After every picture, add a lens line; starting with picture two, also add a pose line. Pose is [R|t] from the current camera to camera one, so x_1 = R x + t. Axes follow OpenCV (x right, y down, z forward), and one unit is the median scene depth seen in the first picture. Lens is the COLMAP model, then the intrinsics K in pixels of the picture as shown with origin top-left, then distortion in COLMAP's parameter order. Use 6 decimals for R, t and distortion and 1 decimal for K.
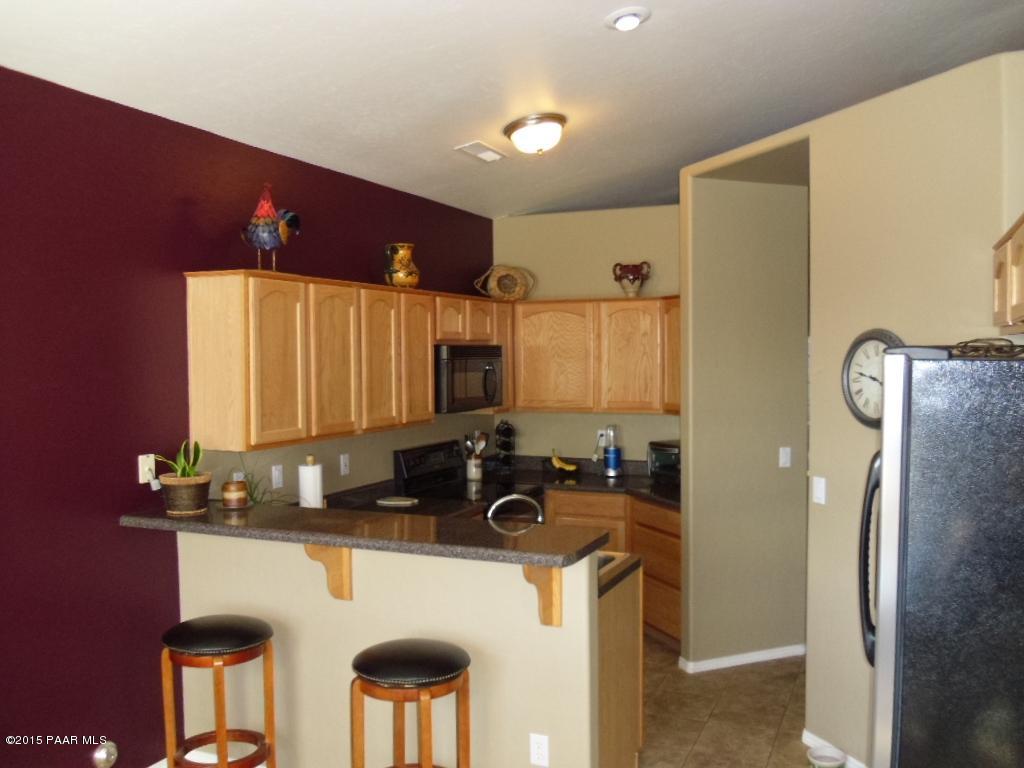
lens RADIAL K [[903.5, 0, 536.2], [0, 903.5, 383.6], [0, 0, 1]] dist [-0.067850, 0.009169]
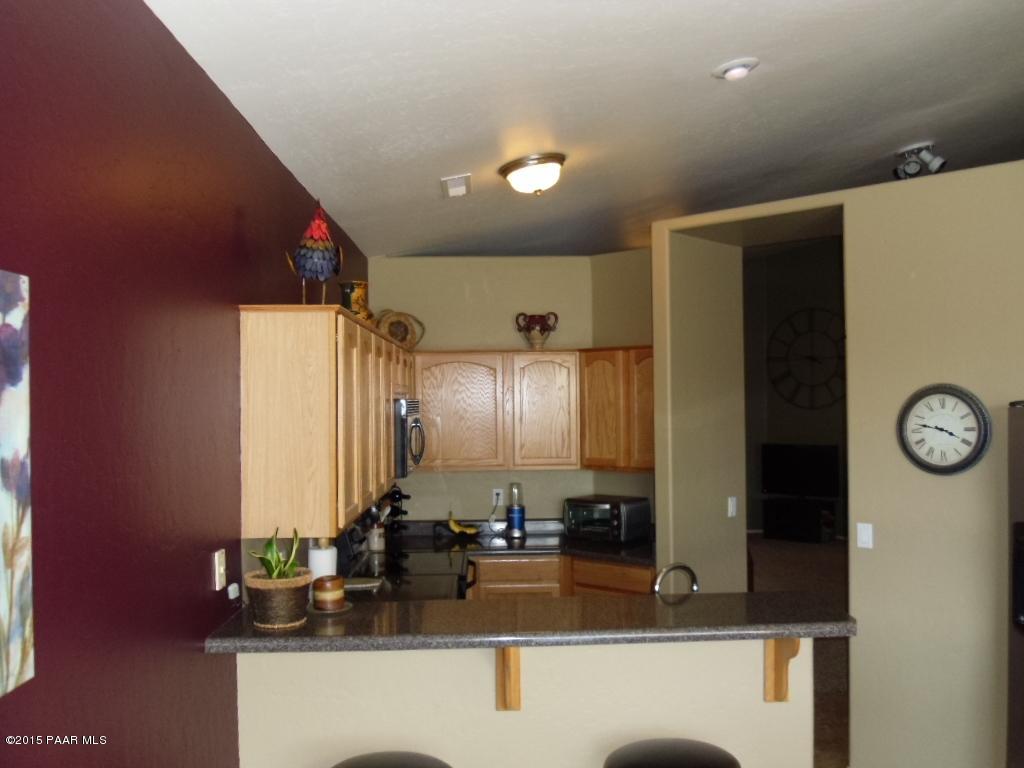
lens RADIAL K [[903.5, 0, 536.2], [0, 903.5, 383.6], [0, 0, 1]] dist [-0.067850, 0.009169]
pose [[0.899704, 0.004714, 0.436476, -0.334092], [0.020040, 0.998441, -0.052093, -0.008915], [-0.436041, 0.055615, 0.898207, 0.142871]]
